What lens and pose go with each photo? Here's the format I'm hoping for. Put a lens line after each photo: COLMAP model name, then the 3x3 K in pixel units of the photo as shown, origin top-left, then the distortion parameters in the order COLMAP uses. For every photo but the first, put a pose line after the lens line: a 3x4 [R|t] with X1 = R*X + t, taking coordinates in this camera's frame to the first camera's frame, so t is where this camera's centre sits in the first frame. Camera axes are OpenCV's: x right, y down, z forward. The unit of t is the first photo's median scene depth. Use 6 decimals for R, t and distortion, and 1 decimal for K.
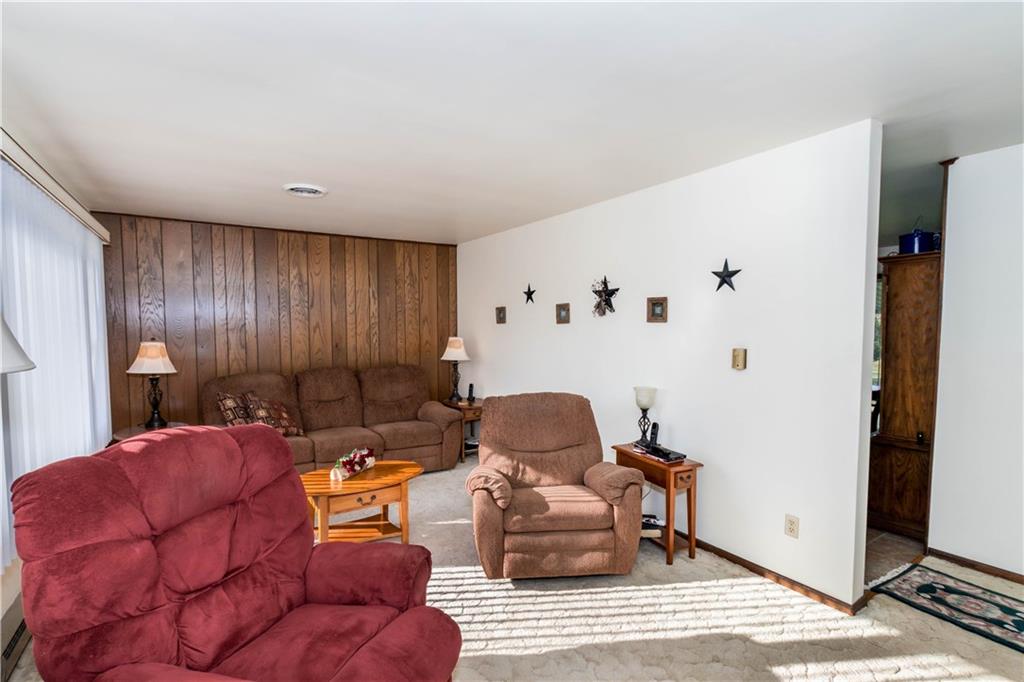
lens RADIAL K [[479.9, 0, 511.8], [0, 479.9, 347.8], [0, 0, 1]] dist [-0.008217, 0.008350]
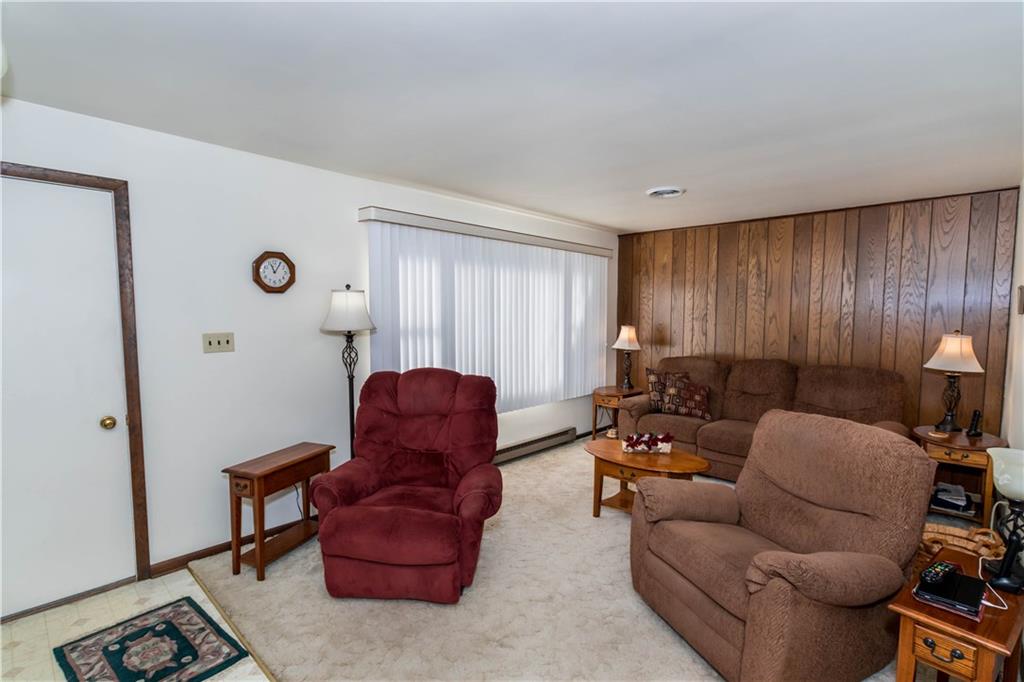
lens RADIAL K [[479.9, 0, 511.8], [0, 479.9, 347.8], [0, 0, 1]] dist [-0.008217, 0.008350]
pose [[0.247058, 0.076521, -0.965975, 0.394275], [-0.052868, 0.996457, 0.065414, -0.017606], [0.967557, 0.034909, 0.250228, 0.269750]]
